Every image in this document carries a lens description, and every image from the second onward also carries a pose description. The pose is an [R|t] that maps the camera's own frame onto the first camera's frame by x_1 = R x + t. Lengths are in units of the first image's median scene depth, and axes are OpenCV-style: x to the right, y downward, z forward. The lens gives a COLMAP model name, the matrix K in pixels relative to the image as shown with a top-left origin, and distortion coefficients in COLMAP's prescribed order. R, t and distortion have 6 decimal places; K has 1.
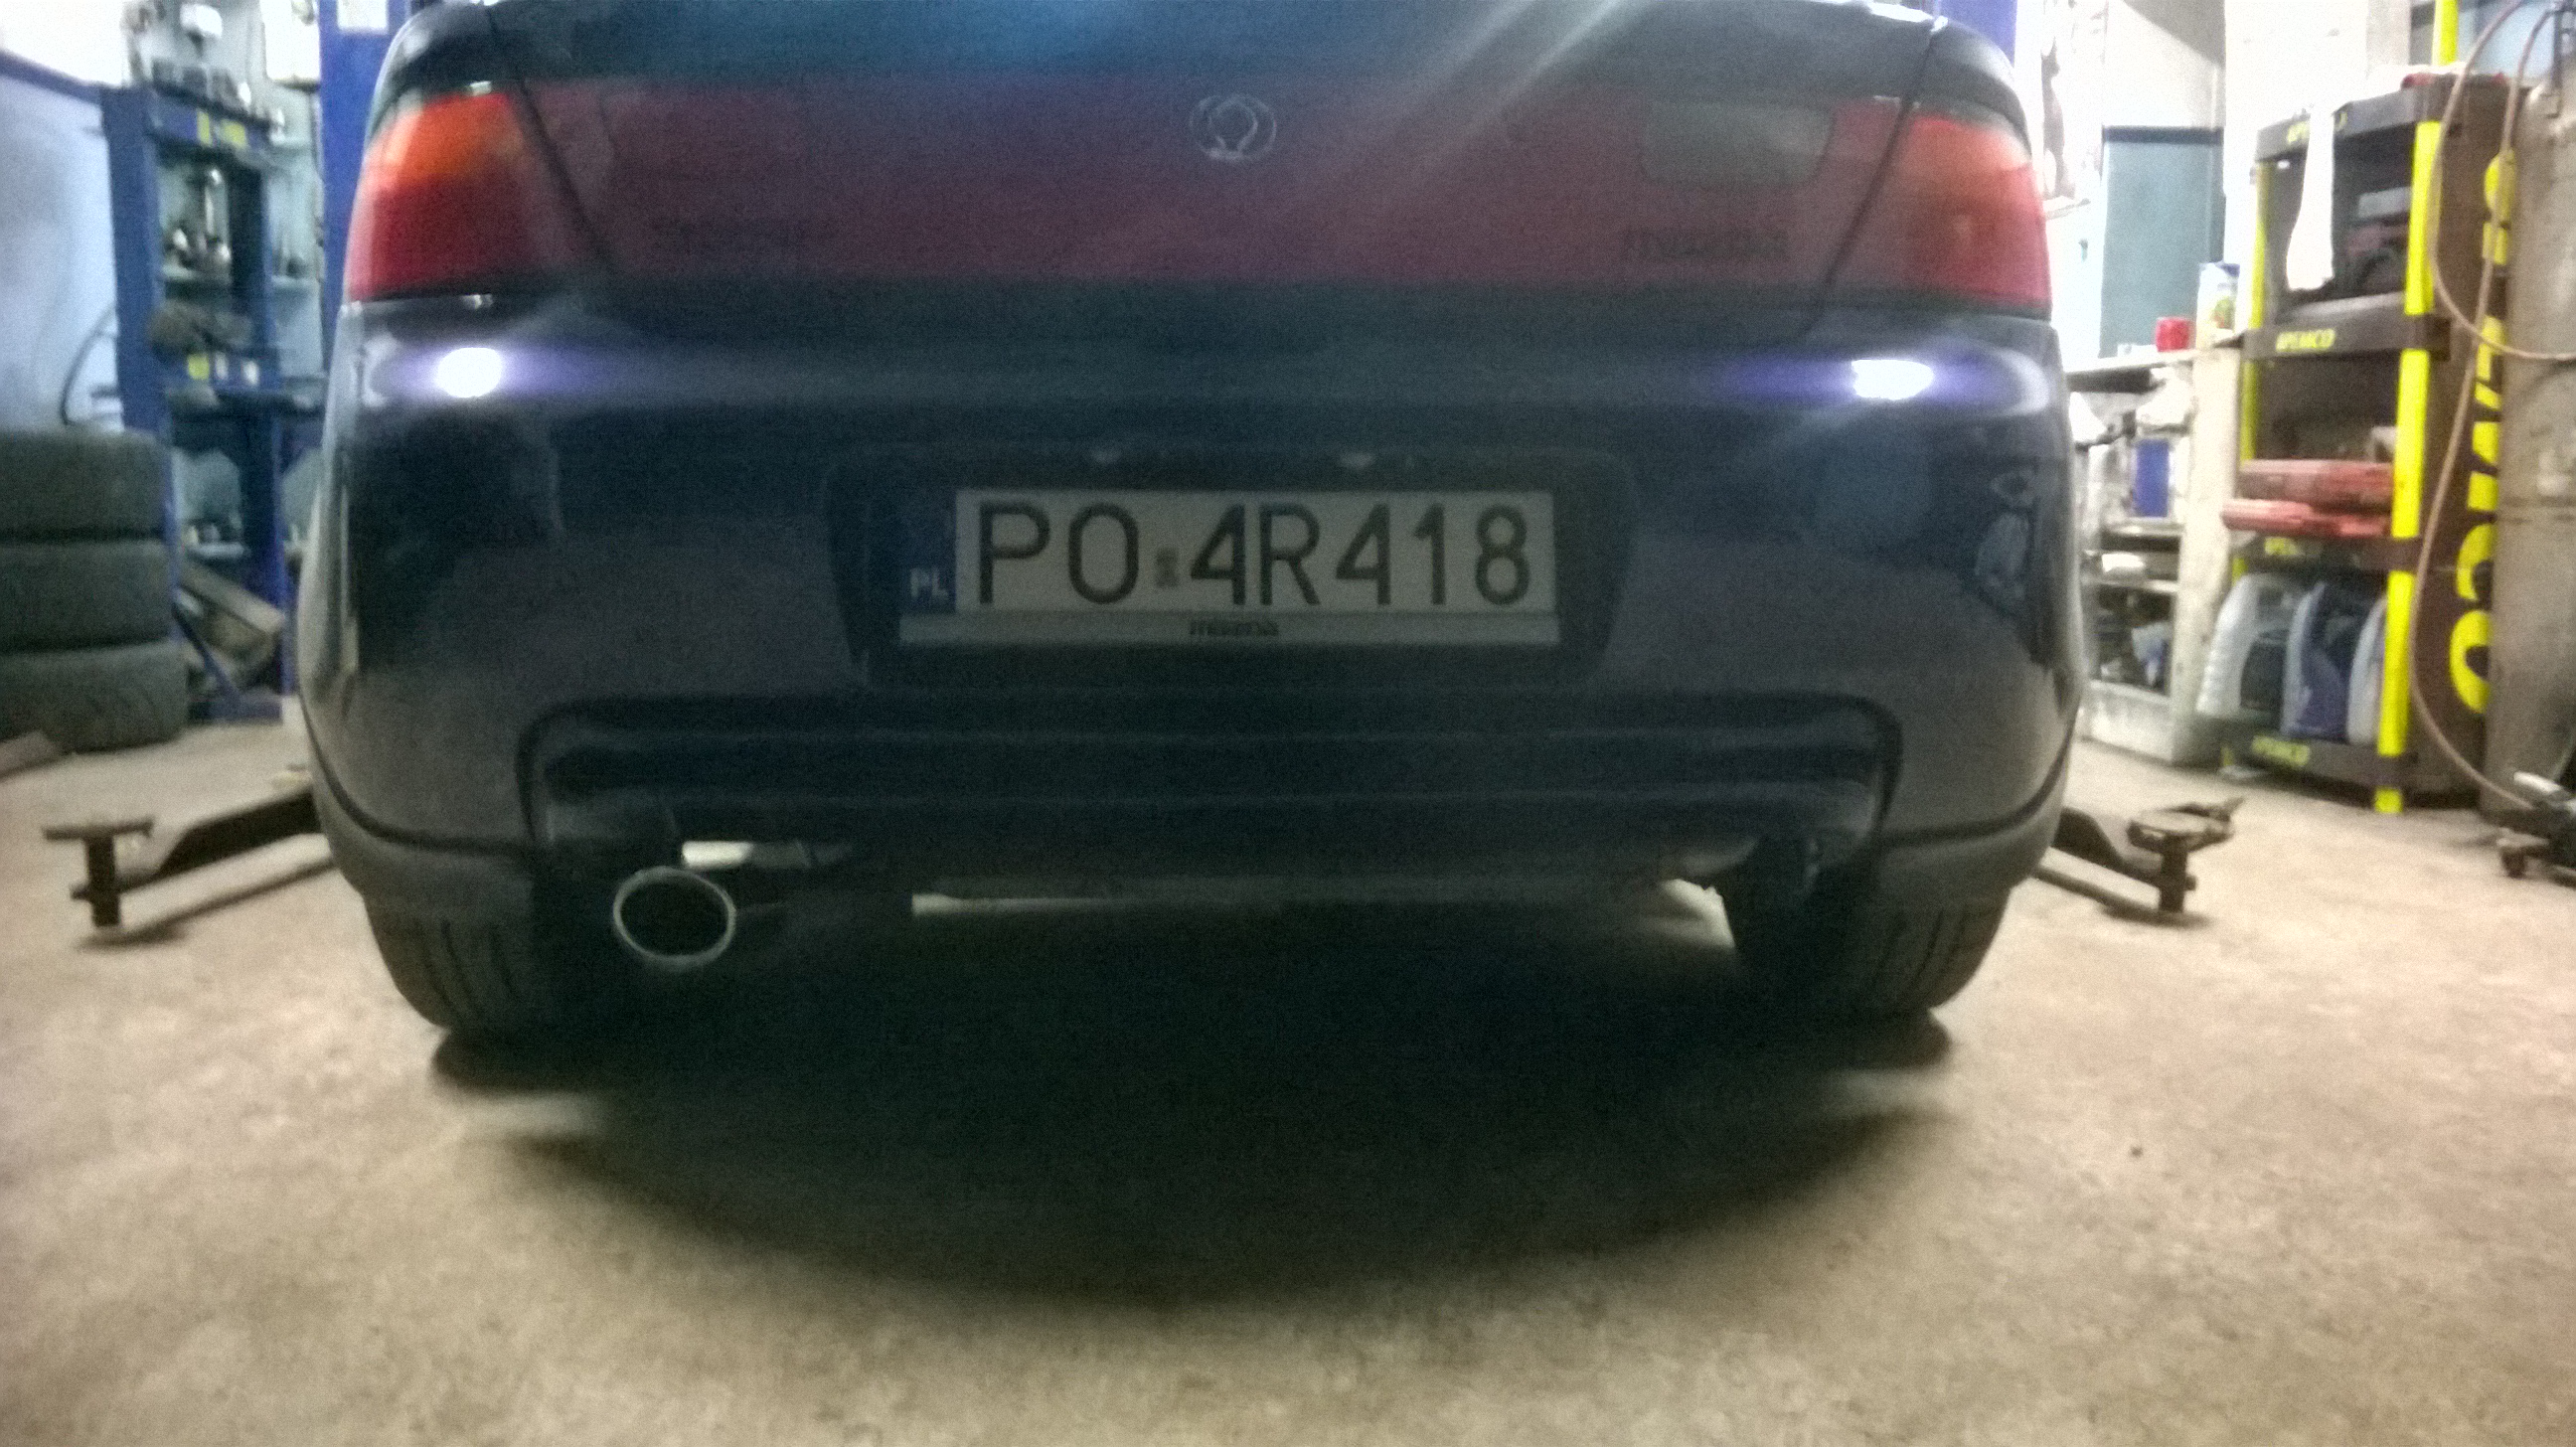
lens RADIAL K [[2153.2, 0, 1288.0], [0, 2153.2, 723.5], [0, 0, 1]] dist [-0.001827, -0.011105]
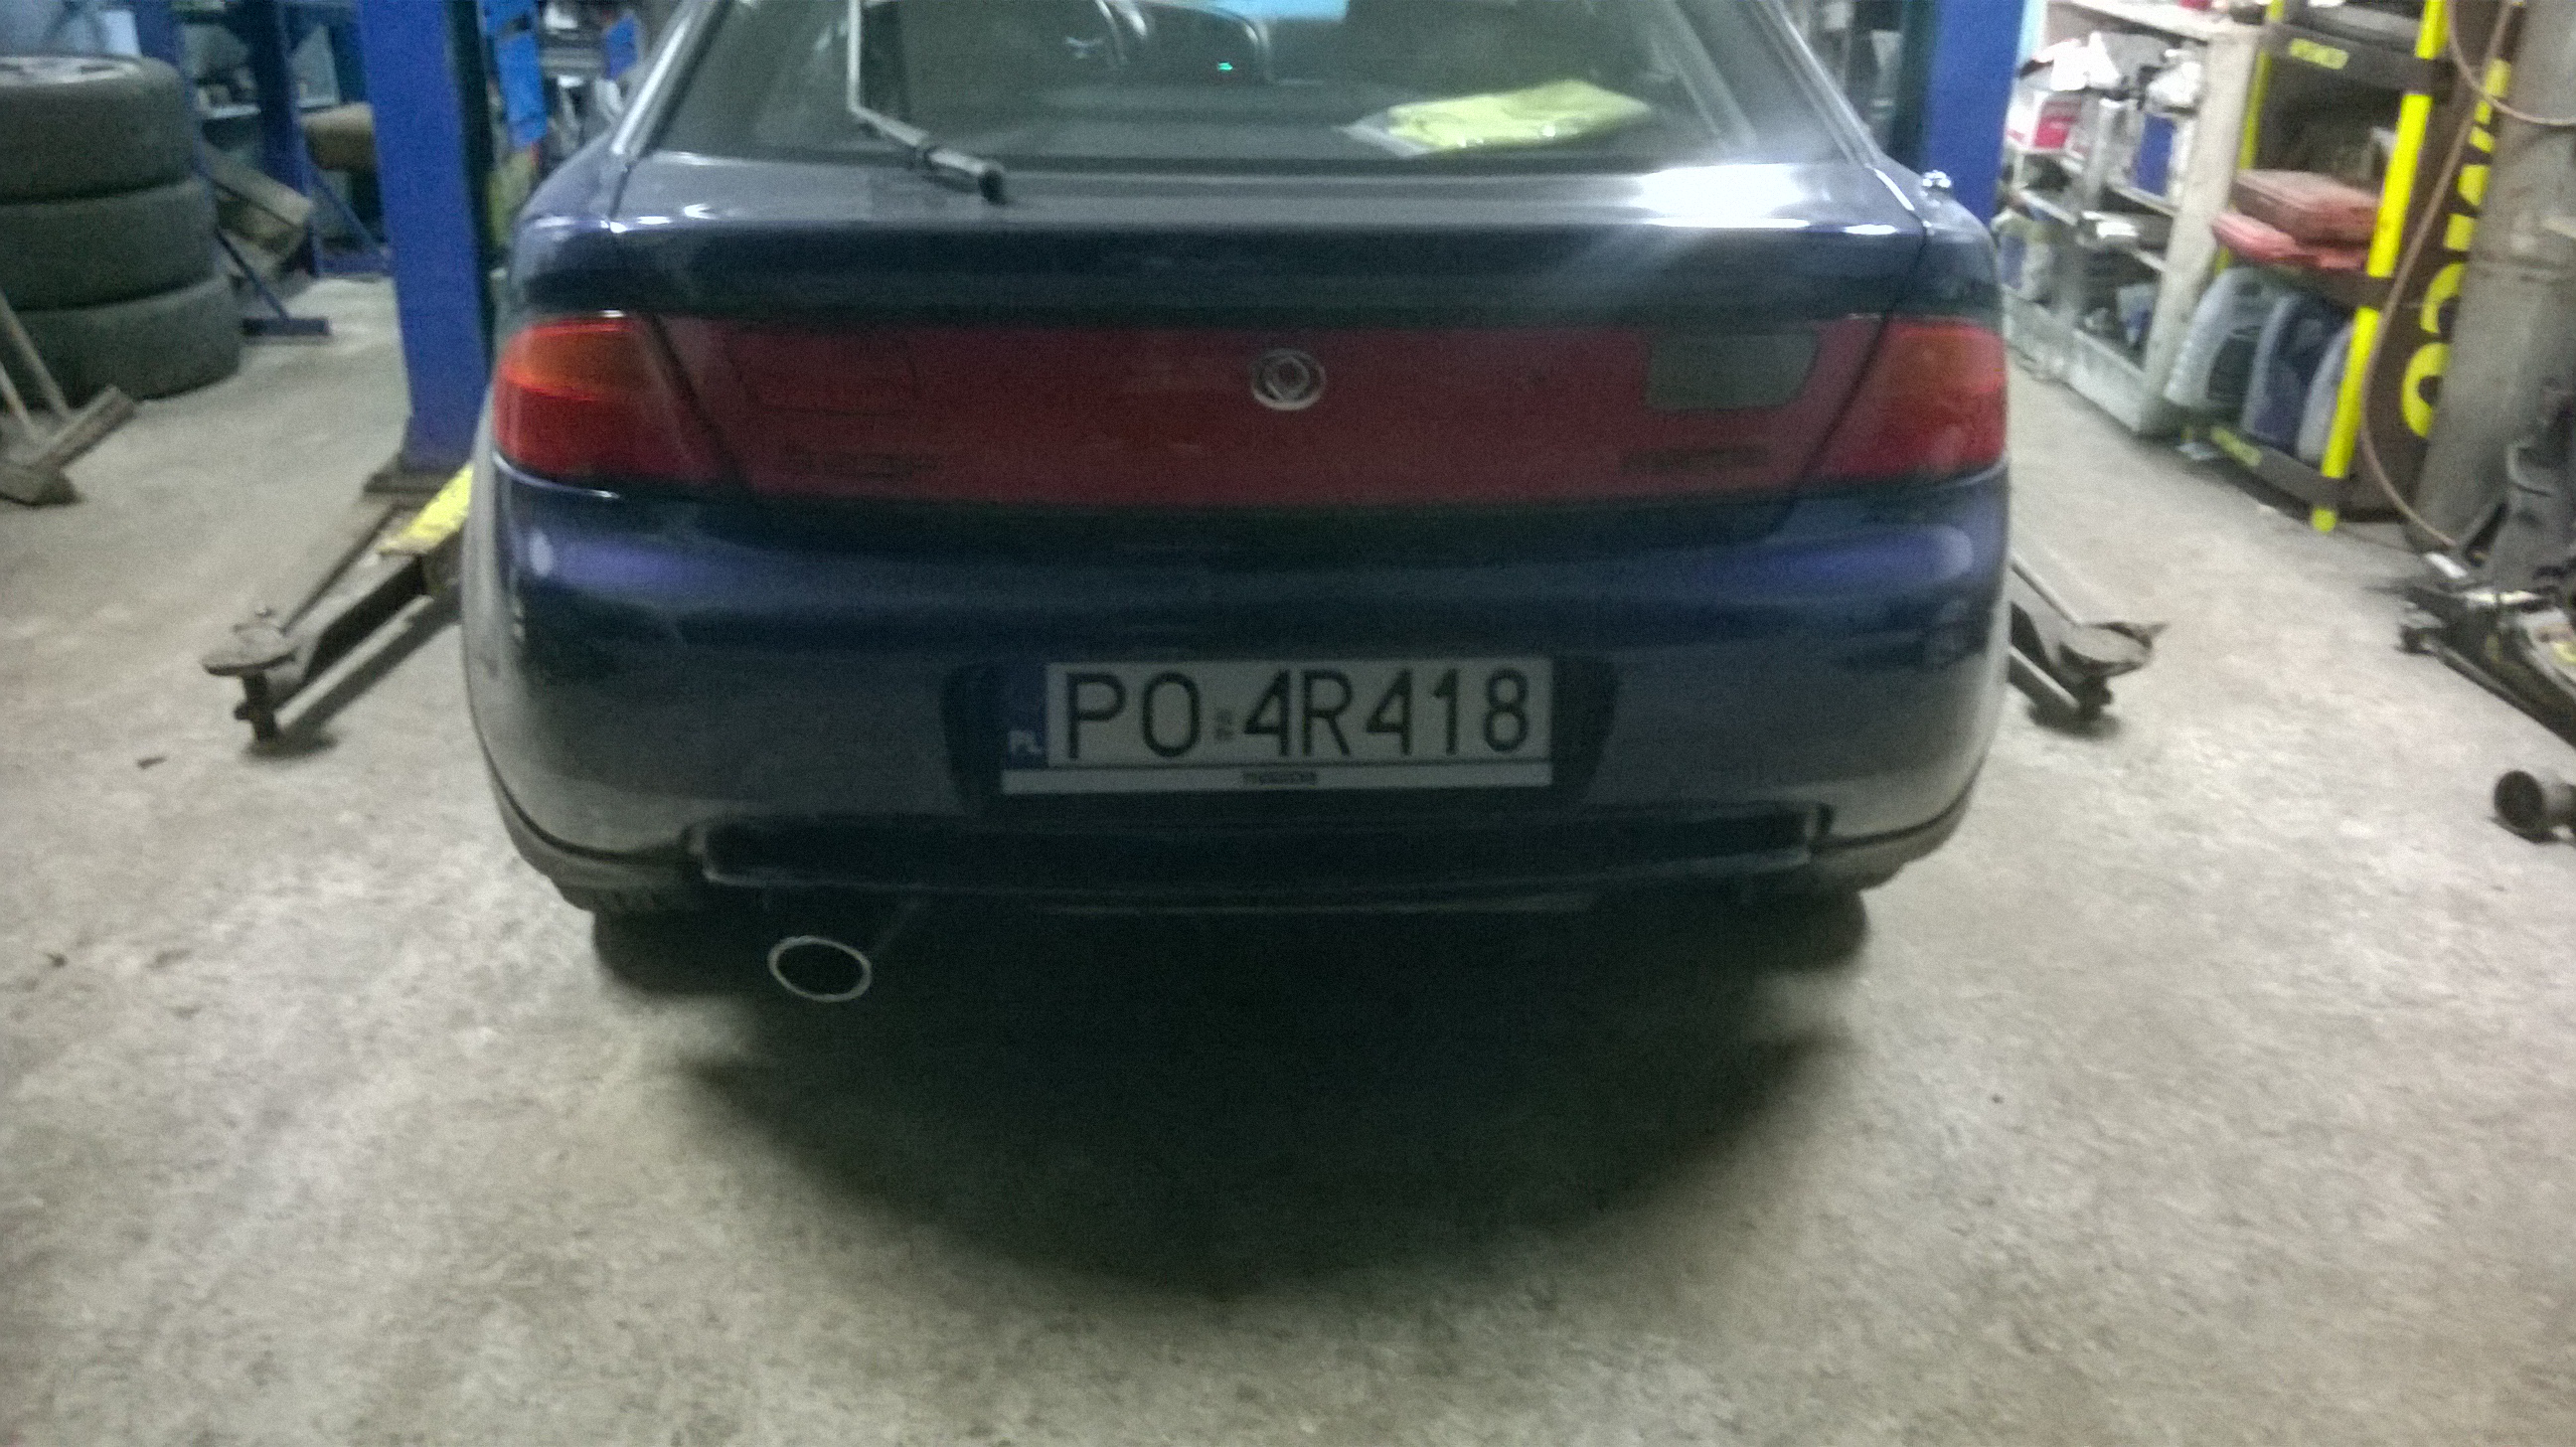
lens RADIAL K [[2191.3, 0, 1289.7], [0, 2191.3, 650.5], [0, 0, 1]] dist [0.004611, -0.008932]
pose [[0.999863, 0.014744, 0.007577, -0.029553], [-0.016338, 0.953769, 0.300096, -0.470923], [-0.002802, -0.300178, 0.953879, -0.141942]]
